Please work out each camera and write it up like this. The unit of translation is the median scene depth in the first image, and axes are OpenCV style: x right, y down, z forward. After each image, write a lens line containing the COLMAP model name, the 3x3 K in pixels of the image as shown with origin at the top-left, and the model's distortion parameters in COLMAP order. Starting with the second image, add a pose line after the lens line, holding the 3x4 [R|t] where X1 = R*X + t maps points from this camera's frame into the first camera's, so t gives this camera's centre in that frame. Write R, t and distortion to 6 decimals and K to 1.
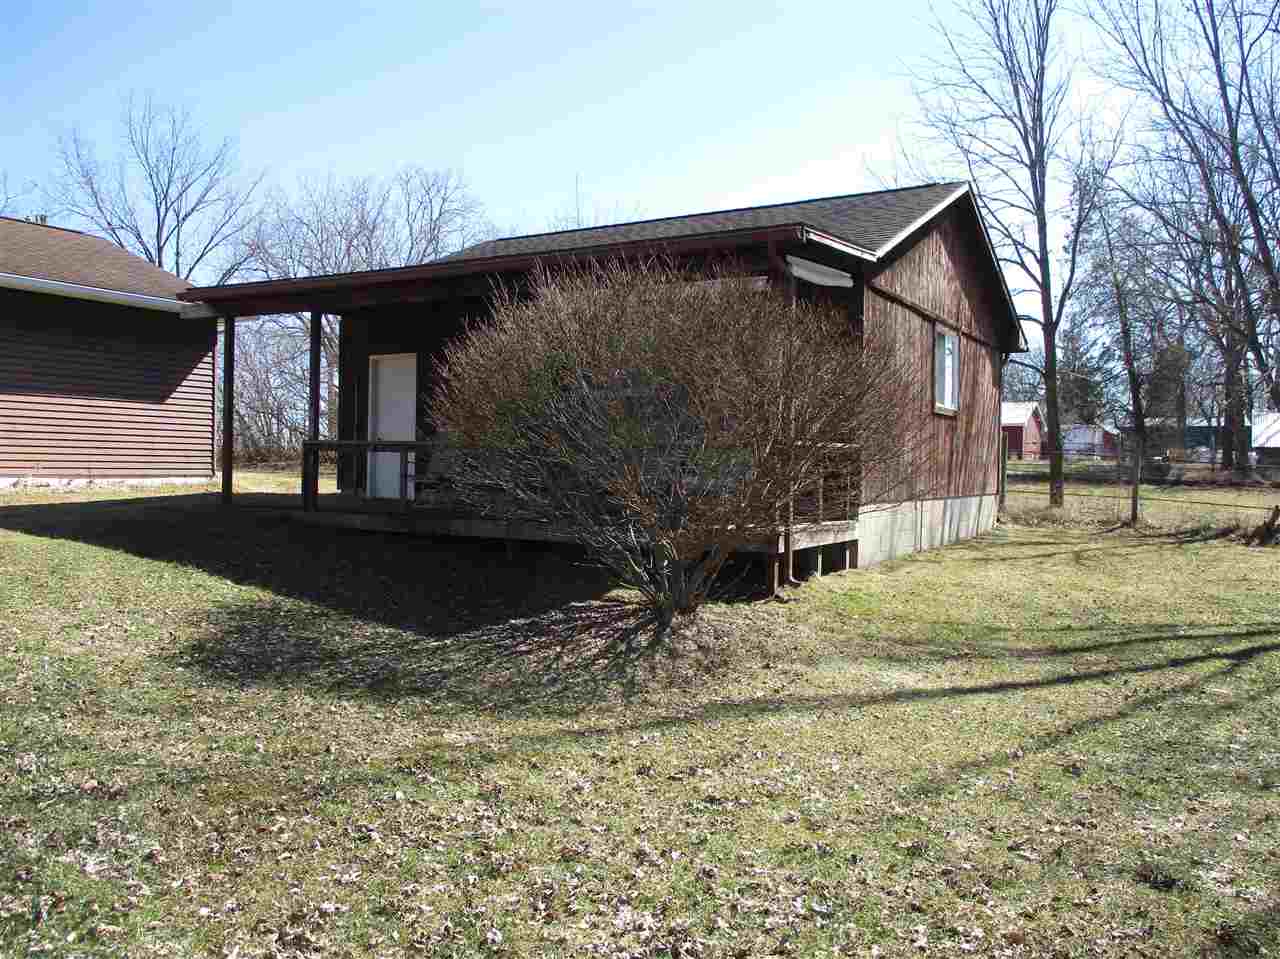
lens RADIAL K [[1020.1, 0, 647.5], [0, 1020.1, 478.0], [0, 0, 1]] dist [-0.065555, 0.017878]
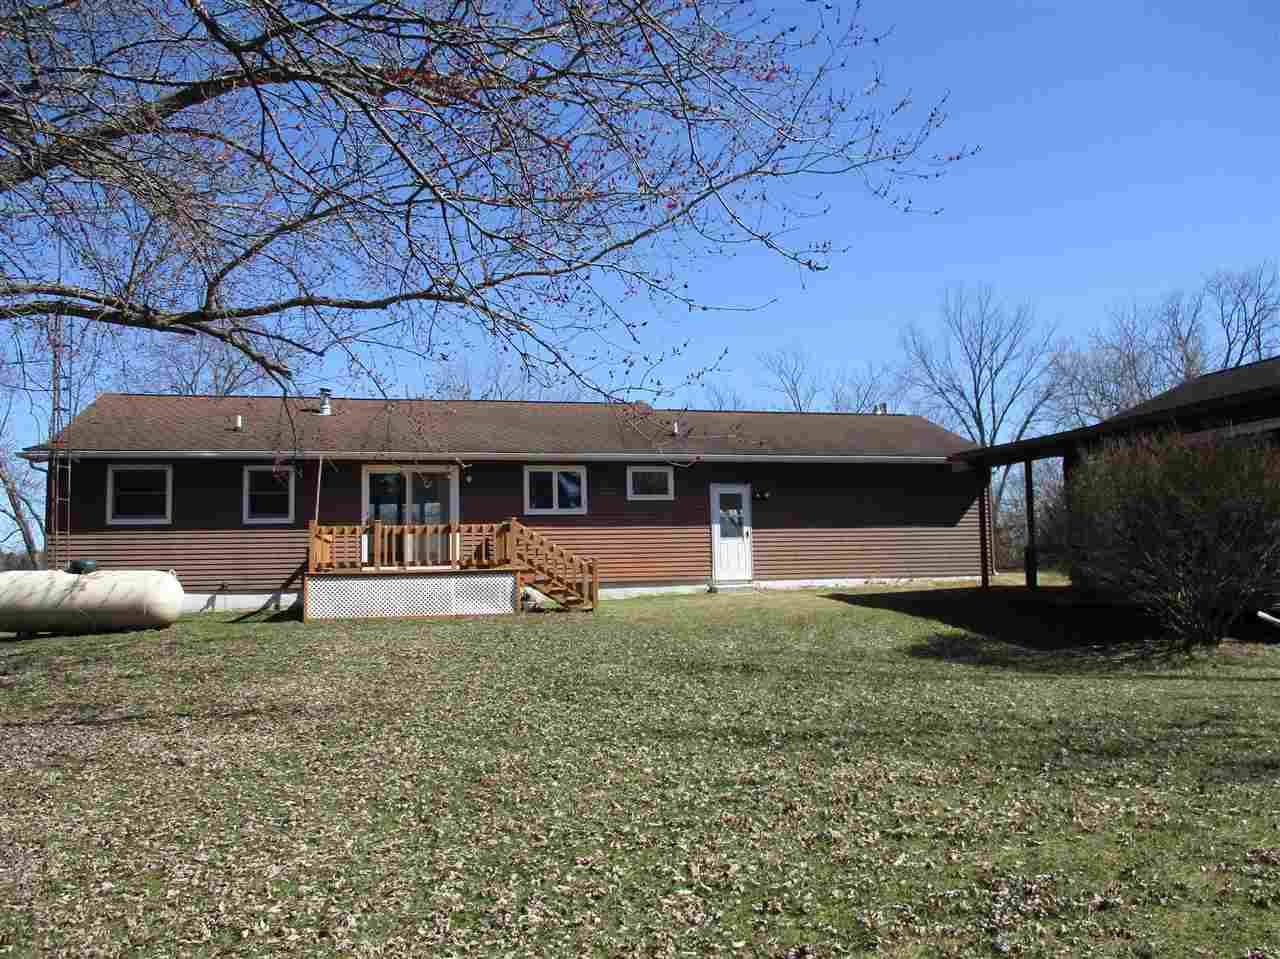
lens RADIAL K [[1020.1, 0, 647.5], [0, 1020.1, 478.0], [0, 0, 1]] dist [-0.065555, 0.017878]
pose [[0.685886, -0.091219, -0.721969, 0.150219], [0.012540, 0.993447, -0.113606, 0.009770], [0.727601, 0.068867, 0.682535, -0.180936]]
